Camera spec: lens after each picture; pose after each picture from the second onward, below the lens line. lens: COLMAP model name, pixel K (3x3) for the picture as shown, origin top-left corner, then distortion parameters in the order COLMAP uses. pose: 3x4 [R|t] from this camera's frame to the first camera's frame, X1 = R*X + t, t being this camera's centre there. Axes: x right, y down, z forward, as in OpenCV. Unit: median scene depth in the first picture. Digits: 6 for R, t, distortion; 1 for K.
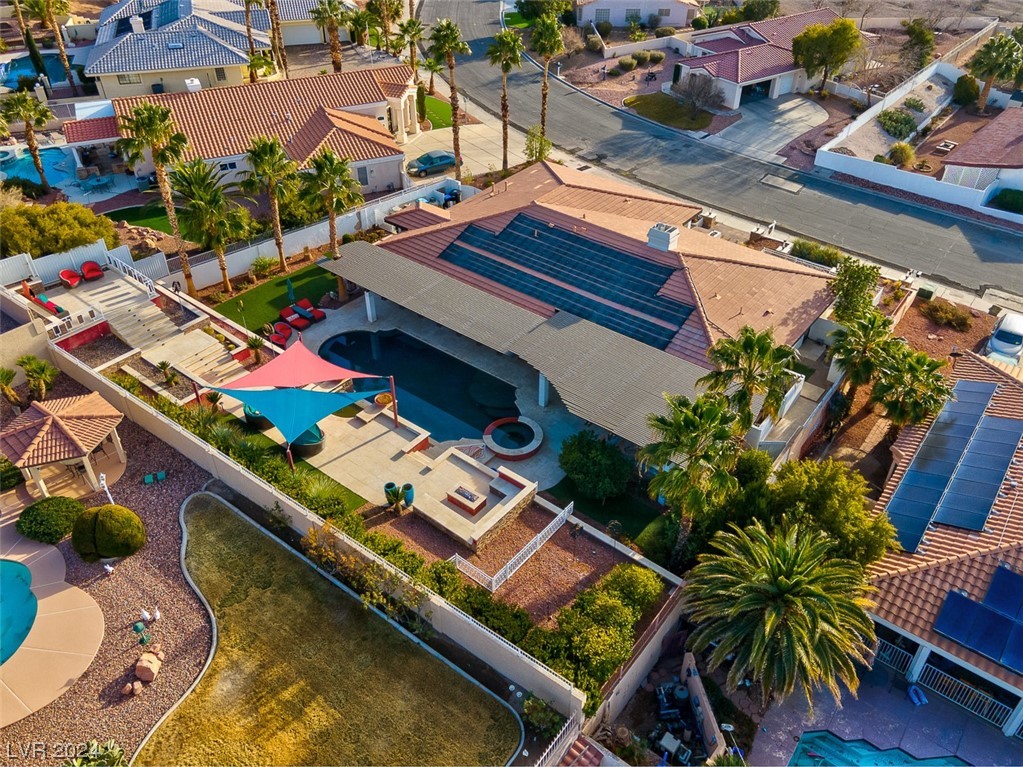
lens RADIAL K [[777.0, 0, 515.7], [0, 777.0, 379.7], [0, 0, 1]] dist [-0.000862, 0.069783]
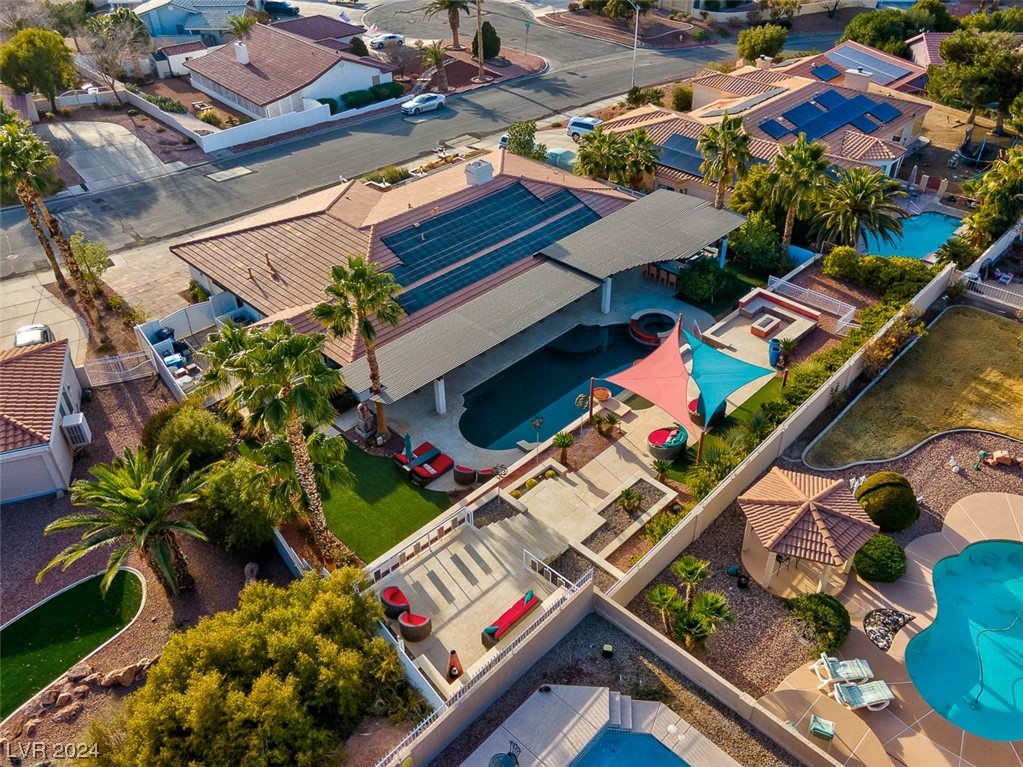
lens RADIAL K [[824.9, 0, 518.0], [0, 824.9, 381.3], [0, 0, 1]] dist [0.029003, -0.002054]
pose [[0.108112, -0.601403, 0.791597, -0.969568], [0.617300, 0.664769, 0.420740, -0.474655], [-0.779264, 0.443166, 0.443116, 0.605644]]
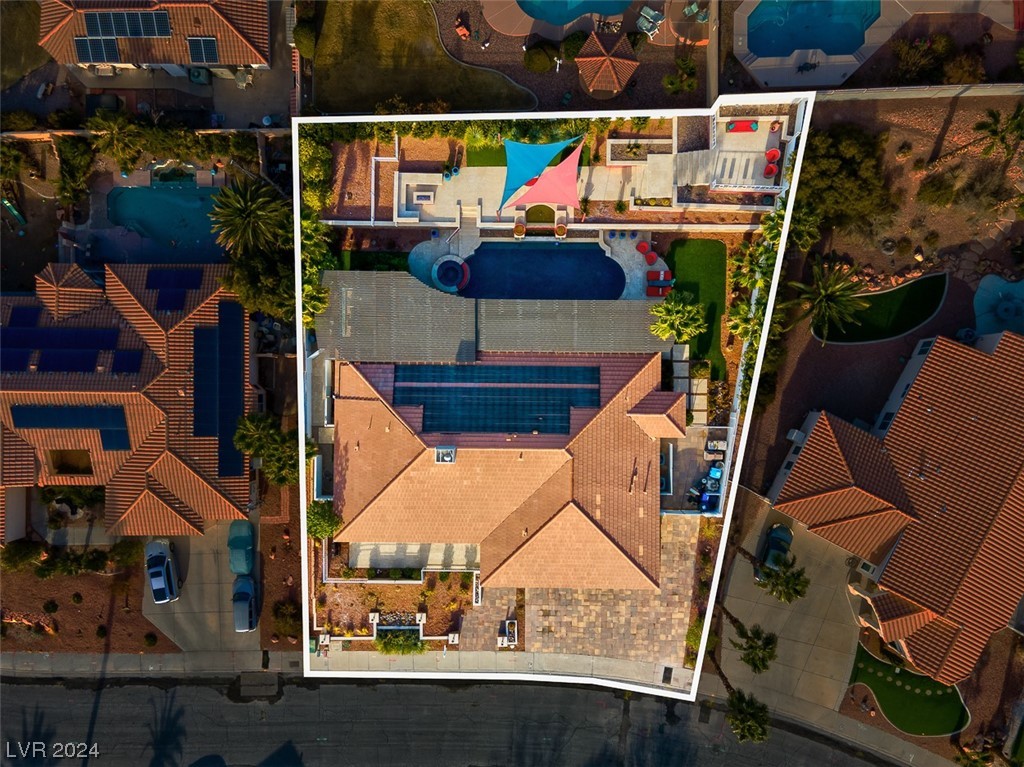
lens RADIAL K [[777.7, 0, 516.2], [0, 777.7, 379.7], [0, 0, 1]] dist [-0.000862, 0.069783]
pose [[-0.789750, 0.613220, 0.016018, -0.001843], [-0.362474, -0.487568, 0.794286, -1.270800], [0.494881, 0.621481, 0.607333, 0.205290]]
